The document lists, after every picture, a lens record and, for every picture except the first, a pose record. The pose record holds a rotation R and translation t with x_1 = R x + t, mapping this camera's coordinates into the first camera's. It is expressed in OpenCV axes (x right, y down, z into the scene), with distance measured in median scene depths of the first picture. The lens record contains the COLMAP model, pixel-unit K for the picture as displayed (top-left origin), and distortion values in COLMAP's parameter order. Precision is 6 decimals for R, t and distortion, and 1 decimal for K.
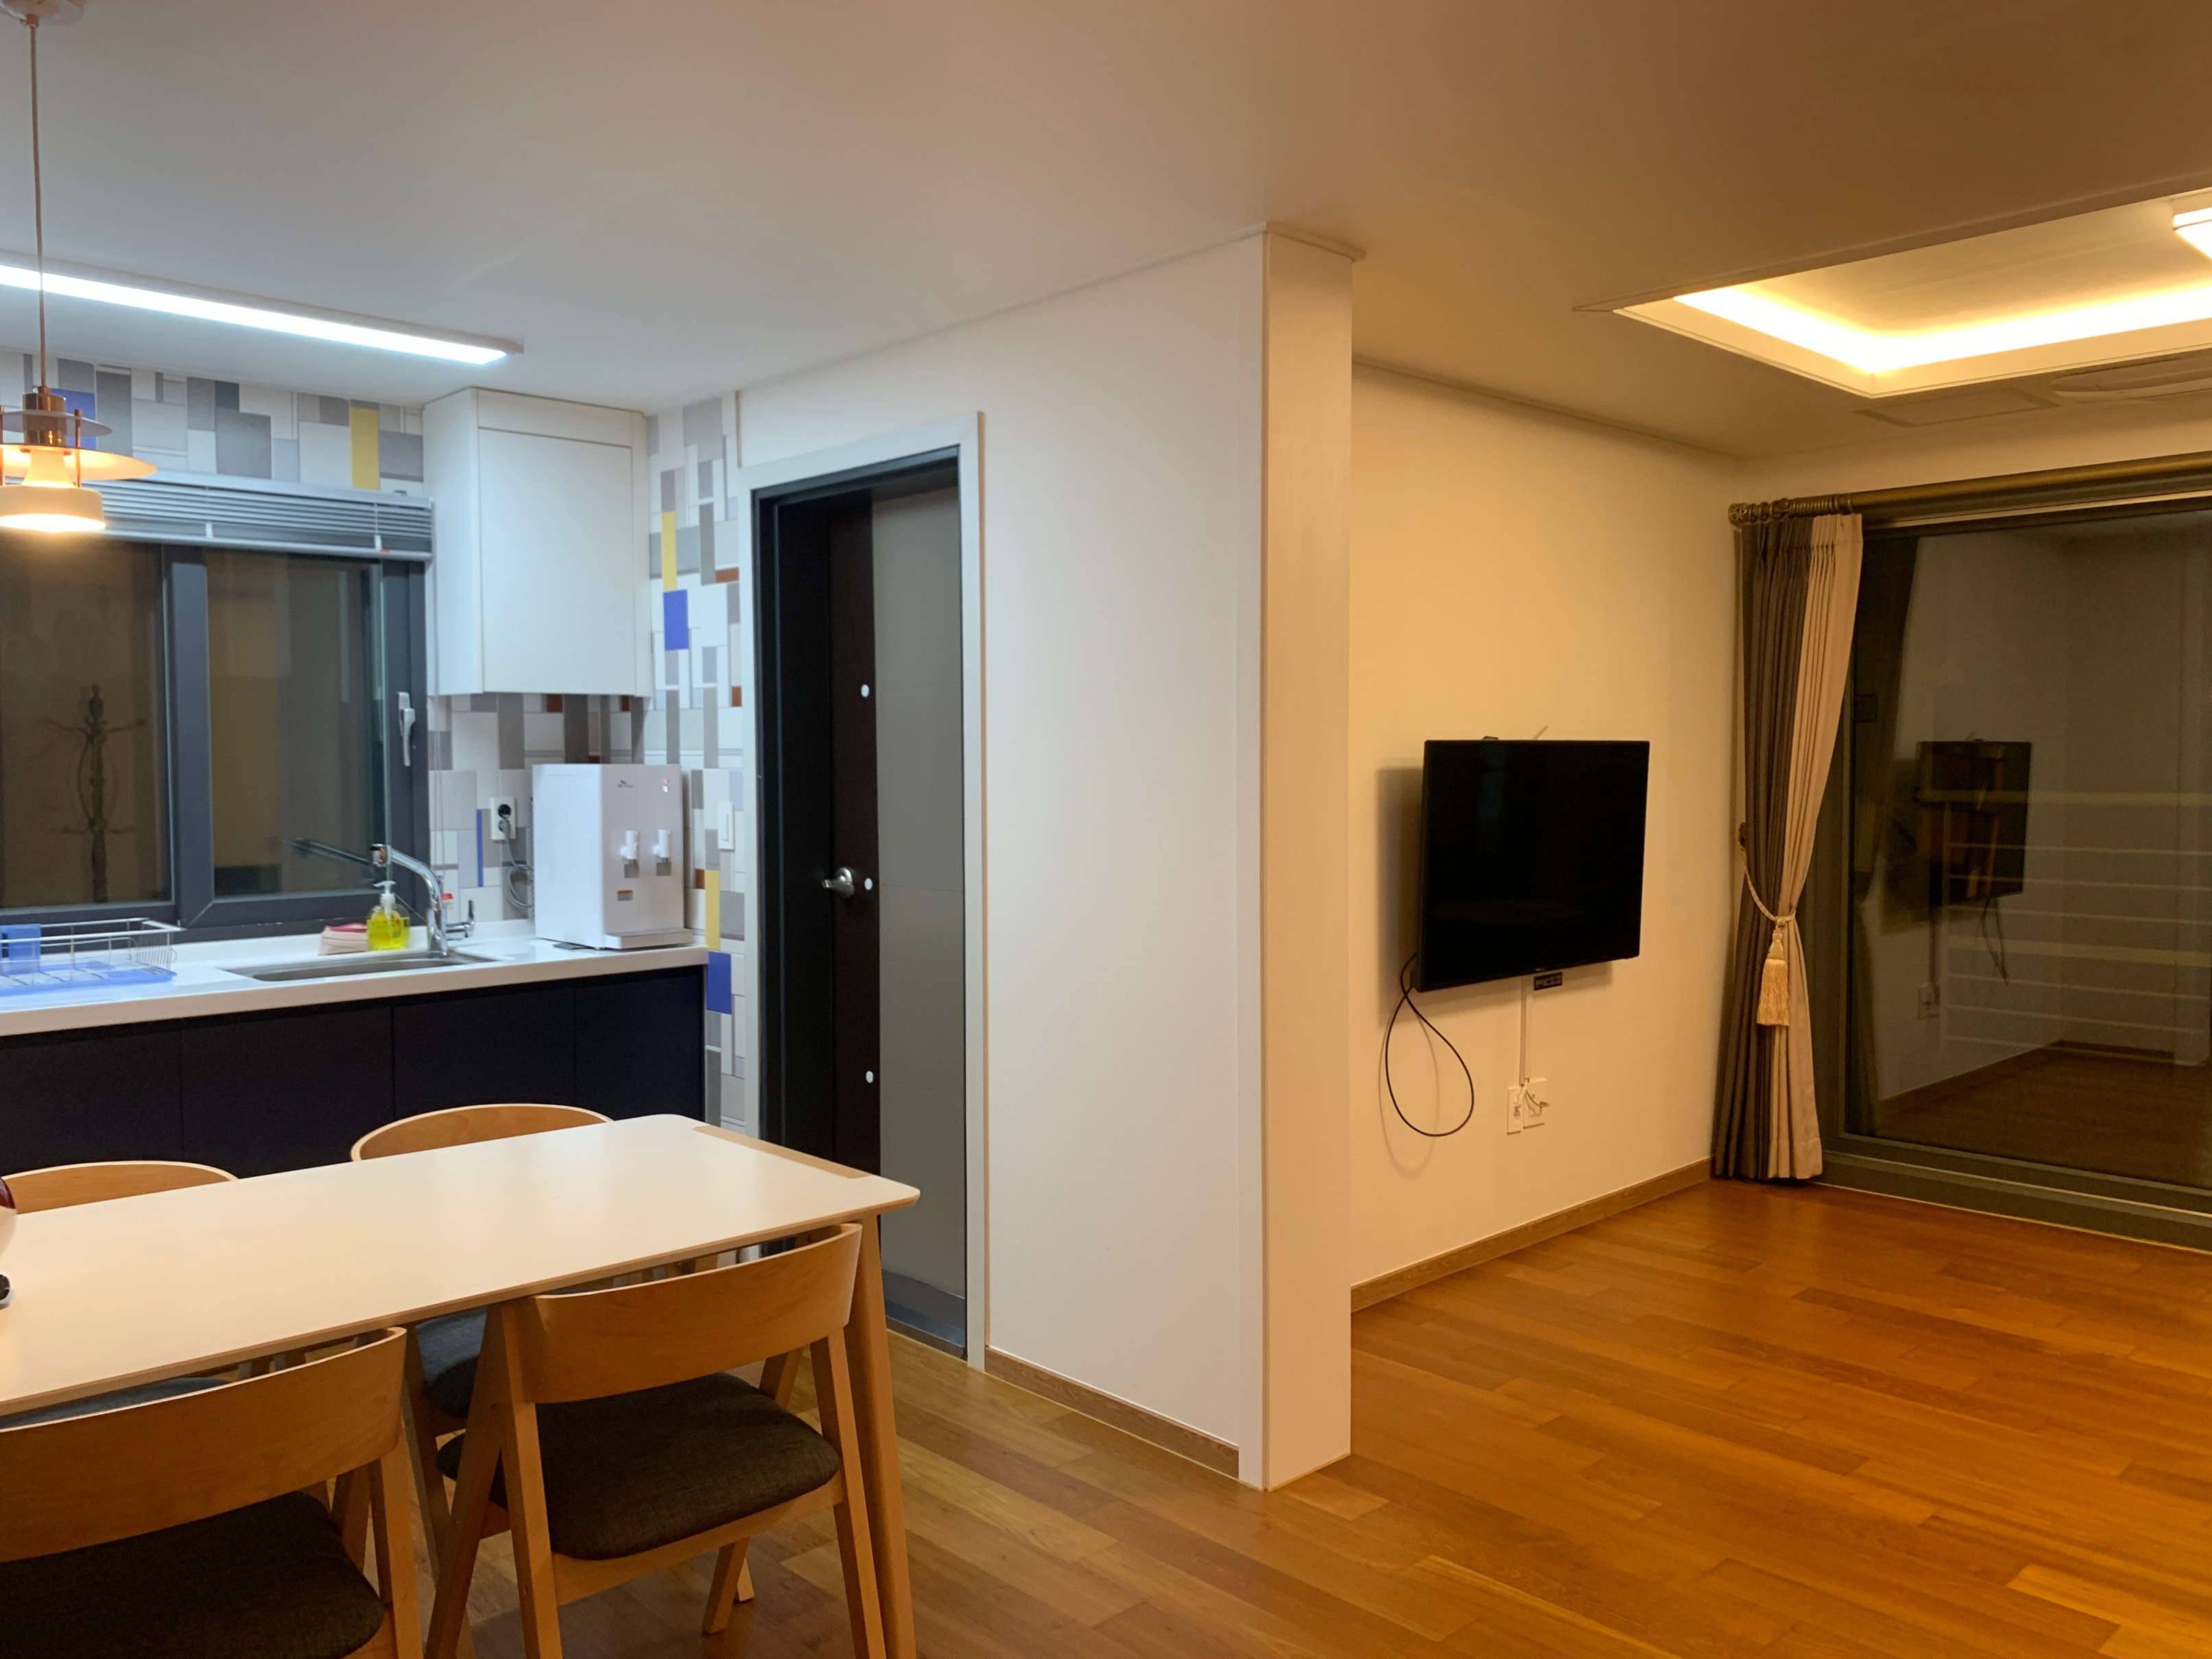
lens RADIAL K [[1708.1, 0, 1112.8], [0, 1708.1, 819.2], [0, 0, 1]] dist [0.031382, -0.031665]
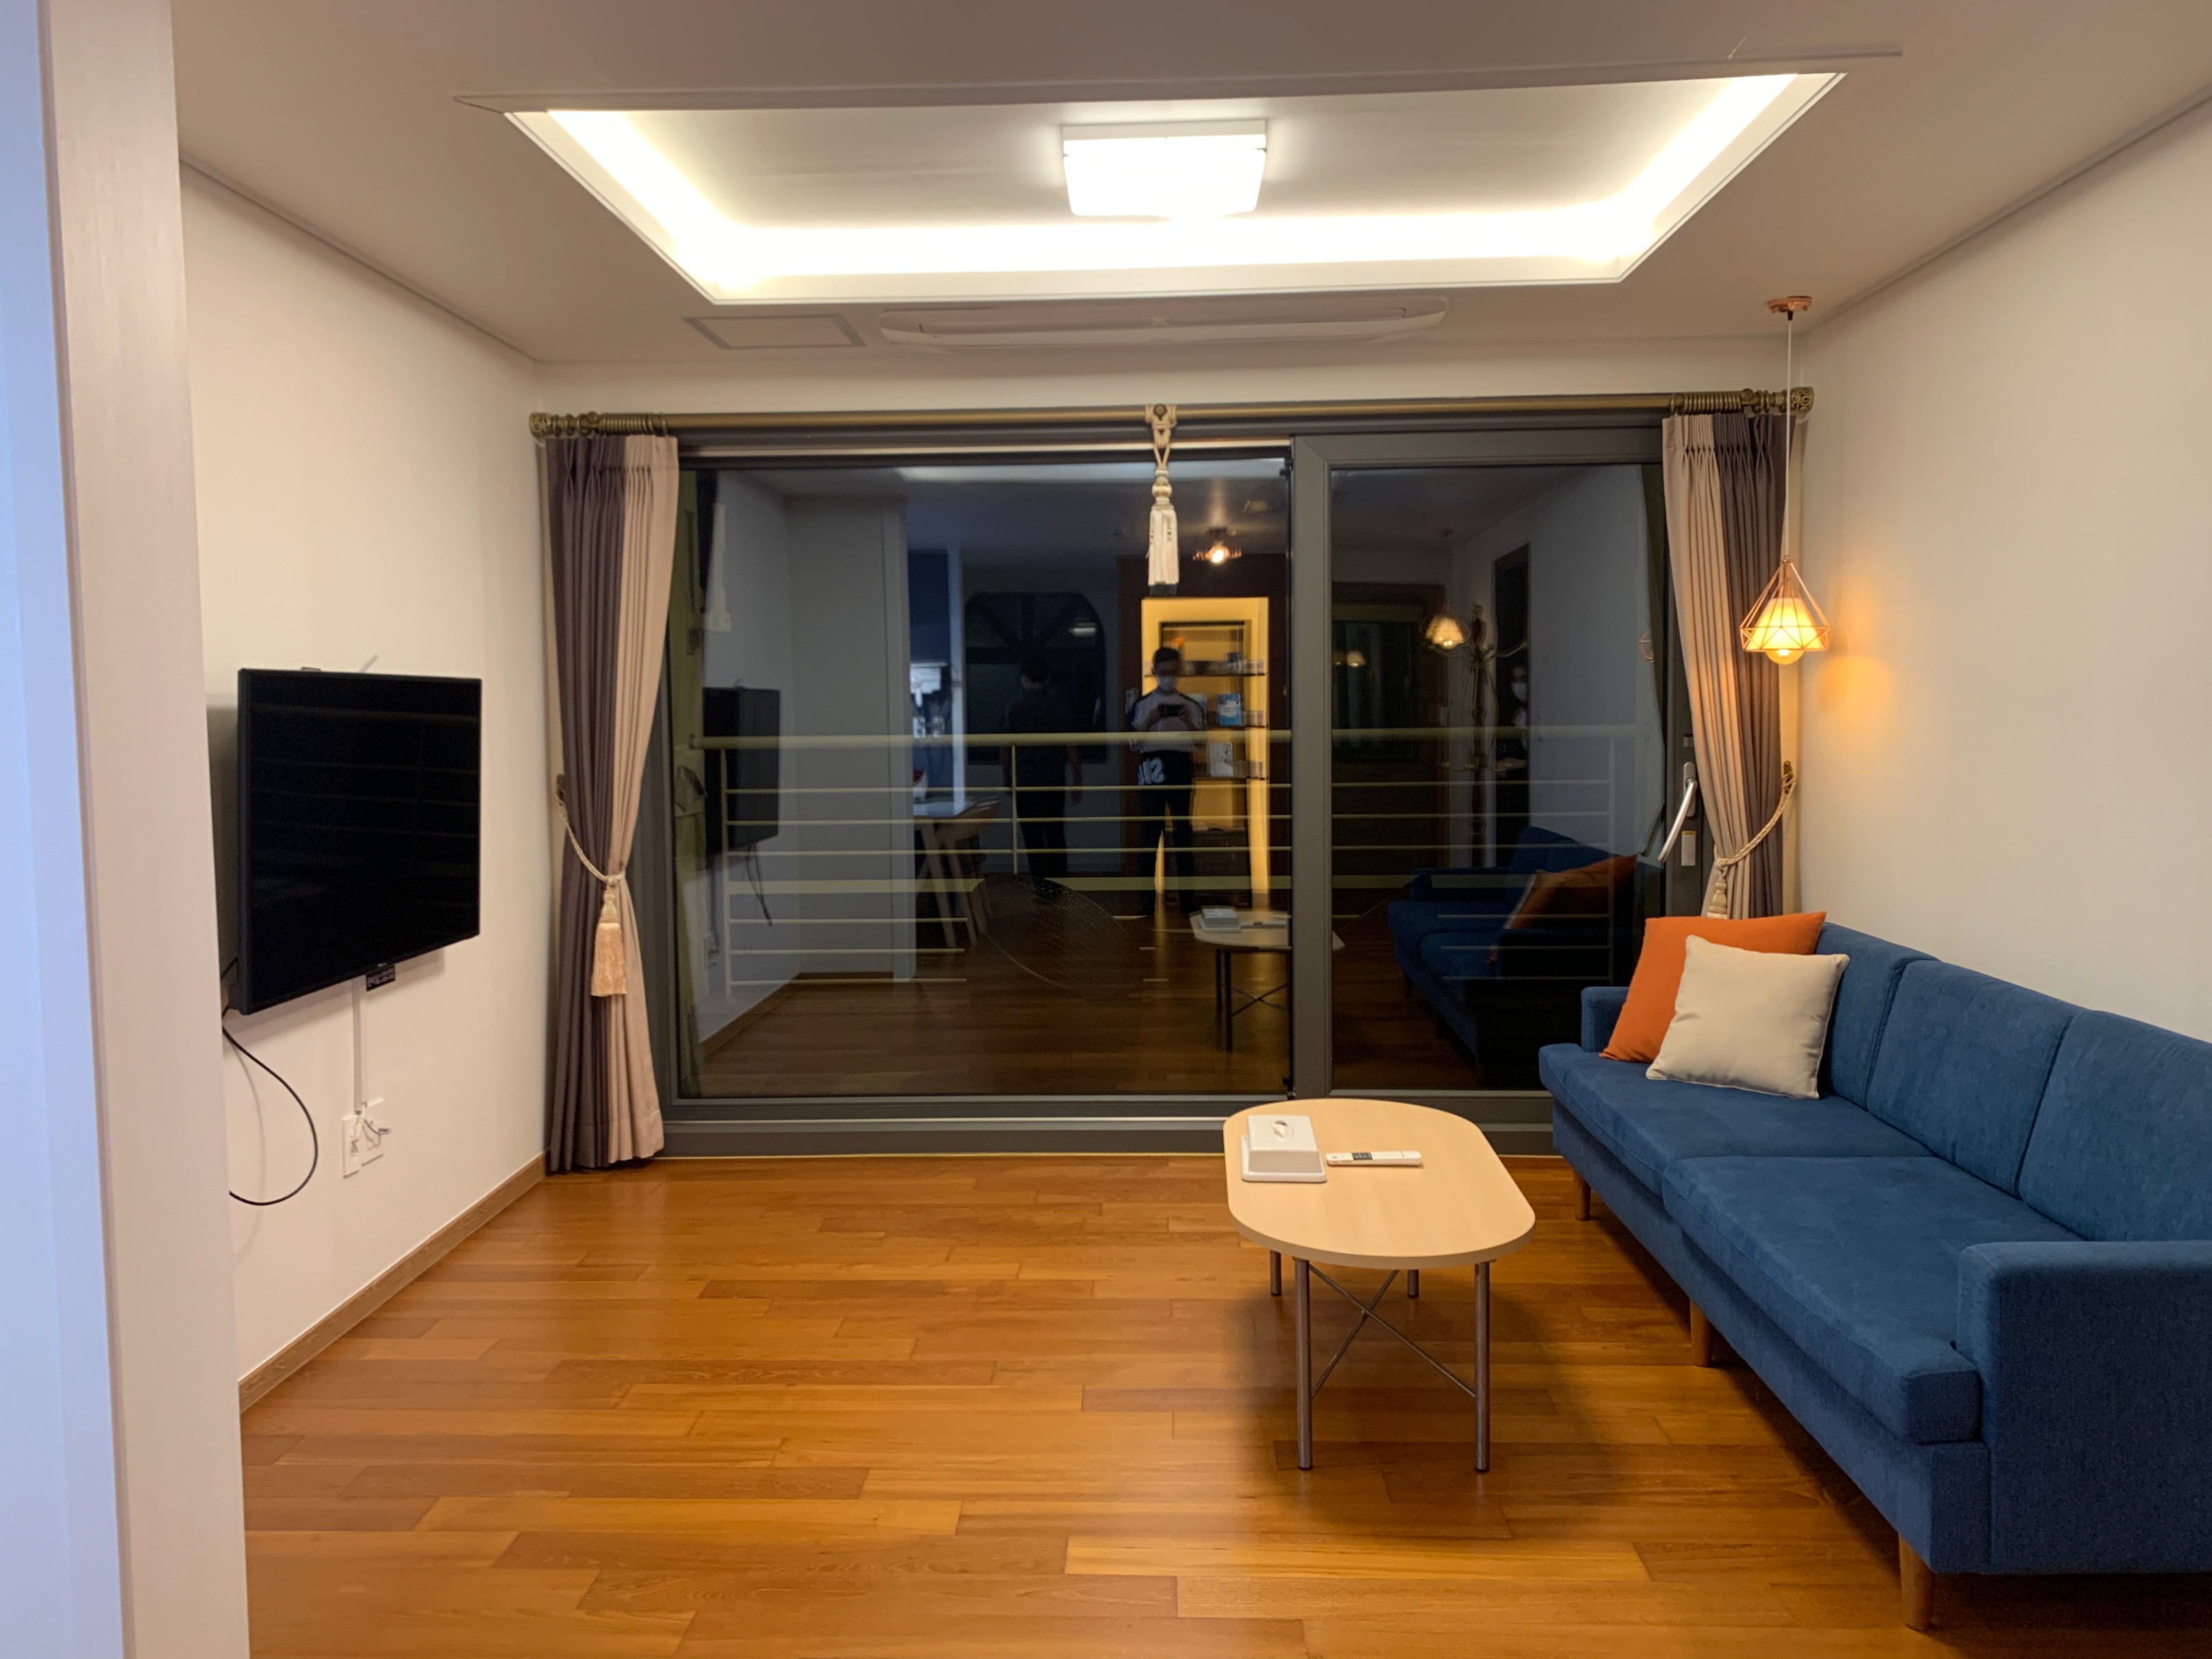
lens RADIAL K [[1708.1, 0, 1097.1], [0, 1708.1, 806.8], [0, 0, 1]] dist [0.031382, -0.031665]
pose [[0.728471, -0.049332, 0.683299, -0.040946], [0.039385, 0.998770, 0.030119, 0.003362], [-0.683944, 0.004971, 0.729518, 0.161862]]
